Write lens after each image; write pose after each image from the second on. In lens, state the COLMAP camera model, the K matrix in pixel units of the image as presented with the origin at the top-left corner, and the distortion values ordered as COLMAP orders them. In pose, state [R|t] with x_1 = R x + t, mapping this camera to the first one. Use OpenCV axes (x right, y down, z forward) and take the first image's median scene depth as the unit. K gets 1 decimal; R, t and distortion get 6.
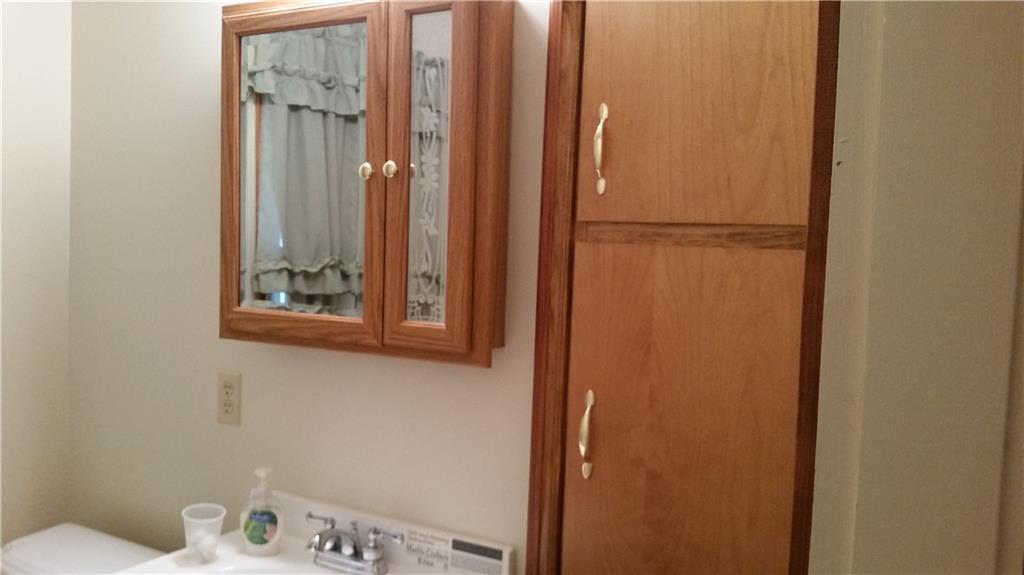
lens RADIAL K [[849.5, 0, 546.3], [0, 849.5, 289.2], [0, 0, 1]] dist [0.166682, -0.337977]
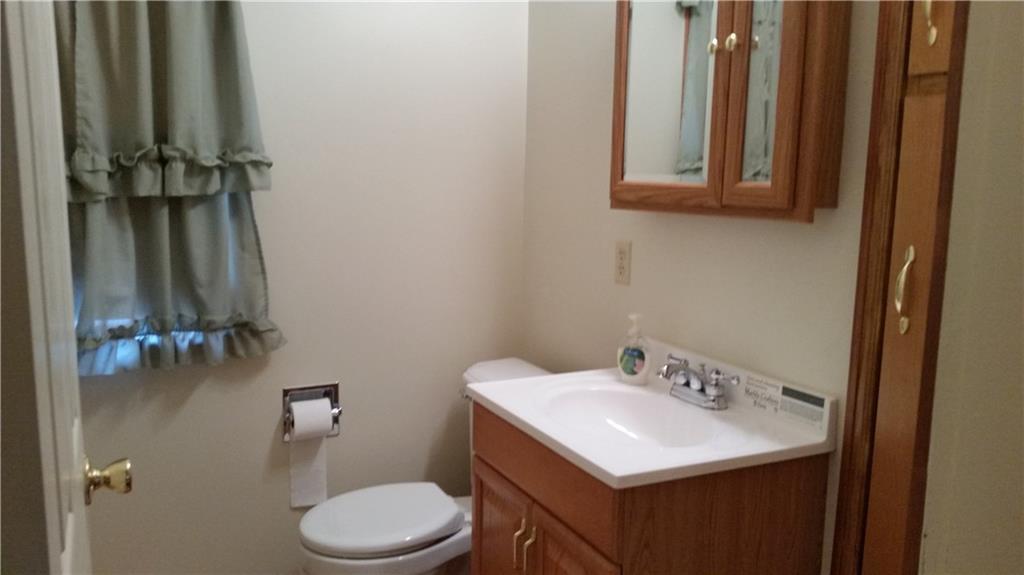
lens RADIAL K [[849.5, 0, 546.3], [0, 849.5, 289.2], [0, 0, 1]] dist [0.166682, -0.337977]
pose [[0.849441, 0.057312, -0.524562, 0.201800], [-0.019718, 0.996838, 0.076980, 0.089457], [0.527315, -0.055047, 0.847885, -0.078053]]
